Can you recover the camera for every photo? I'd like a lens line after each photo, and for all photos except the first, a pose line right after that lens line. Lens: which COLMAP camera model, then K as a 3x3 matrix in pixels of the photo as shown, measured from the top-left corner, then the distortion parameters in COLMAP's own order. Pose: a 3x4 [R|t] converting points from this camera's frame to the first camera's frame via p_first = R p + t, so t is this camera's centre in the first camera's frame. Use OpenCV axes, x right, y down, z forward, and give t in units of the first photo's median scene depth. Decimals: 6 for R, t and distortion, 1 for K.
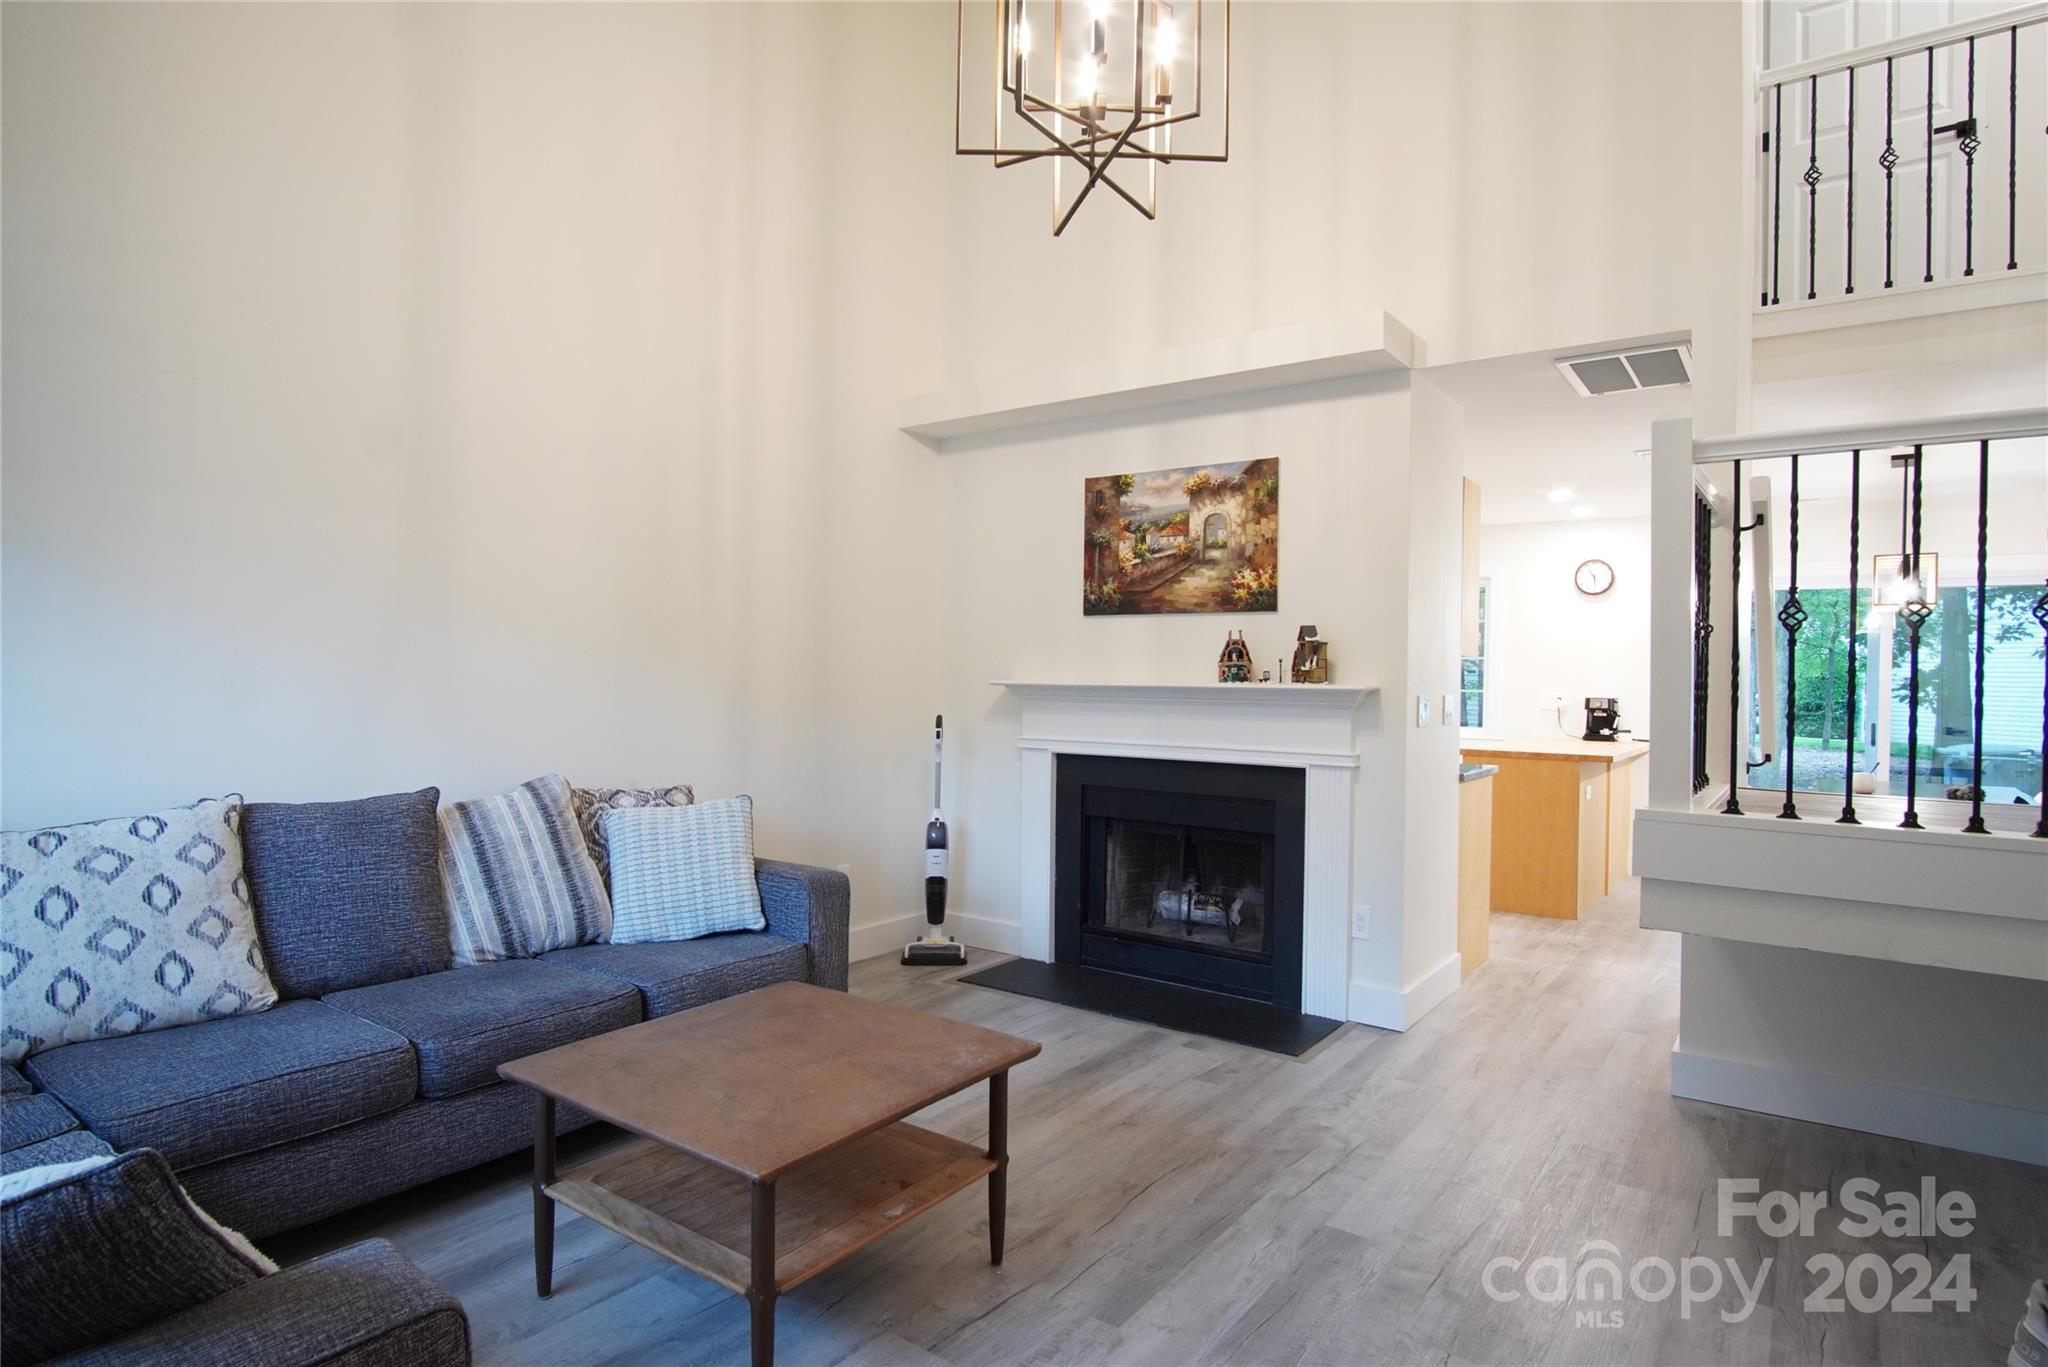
lens RADIAL K [[1123.2, 0, 1013.1], [0, 1123.2, 686.5], [0, 0, 1]] dist [-0.029240, 0.005620]
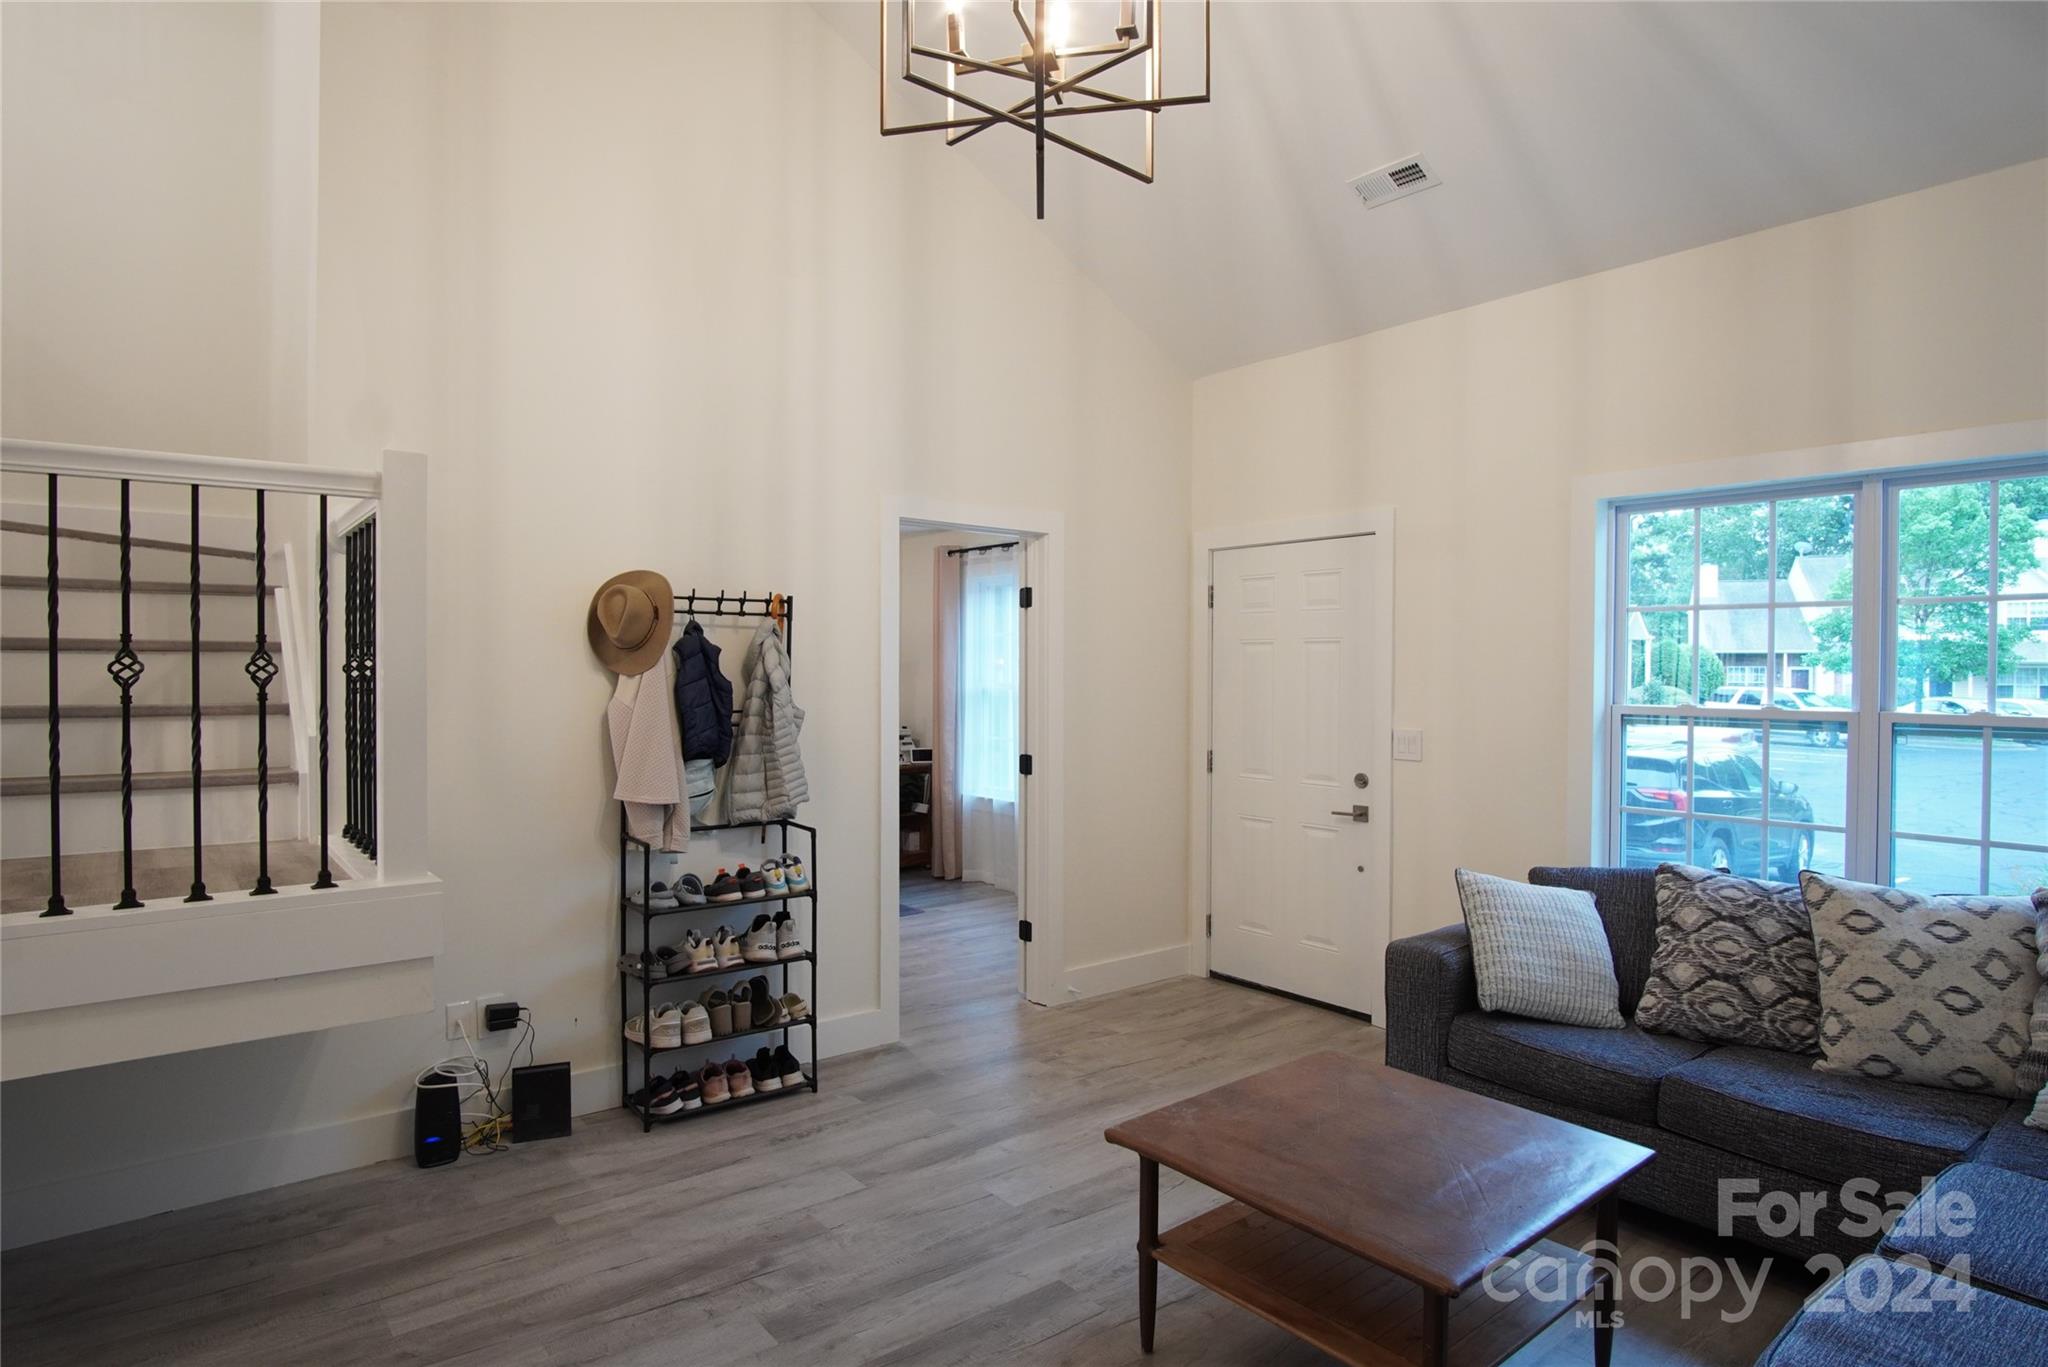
lens RADIAL K [[1123.2, 0, 1008.3], [0, 1123.2, 675.3], [0, 0, 1]] dist [-0.029240, 0.005620]
pose [[-0.963935, -0.023251, 0.265120, -0.079597], [-0.016008, 0.999438, 0.029445, -0.059504], [-0.265656, 0.024139, -0.963766, 1.080139]]
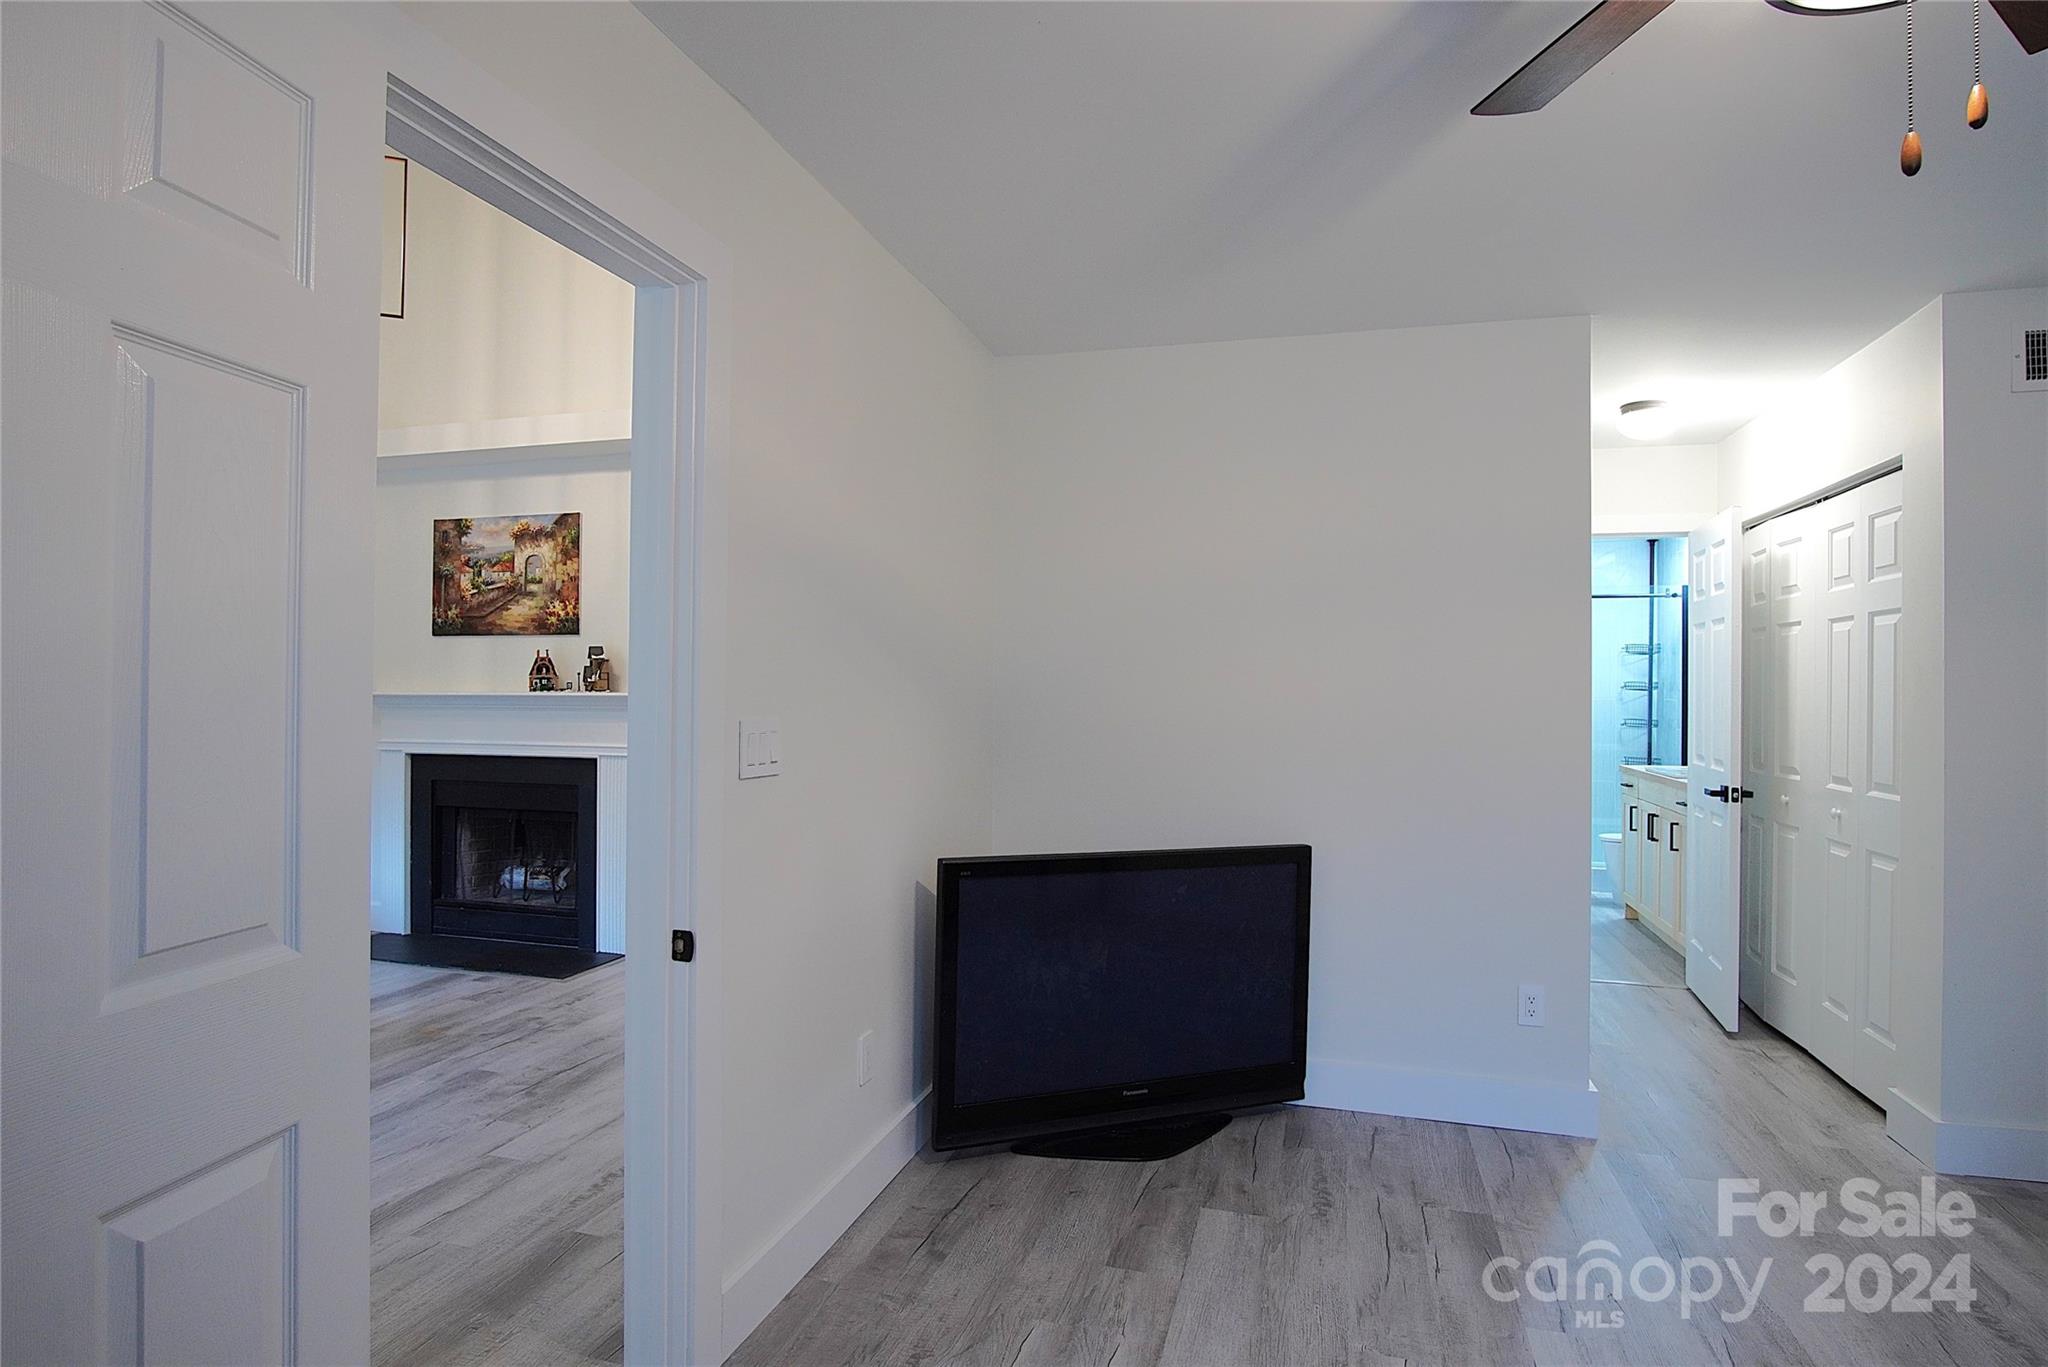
lens RADIAL K [[1123.2, 0, 1031.7], [0, 1123.2, 697.2], [0, 0, 1]] dist [-0.029240, 0.005620]
pose [[0.938302, -0.003360, 0.345802, 0.269698], [0.006302, 0.999953, -0.007382, 0.014816], [-0.345760, 0.009106, 0.938279, -0.340568]]
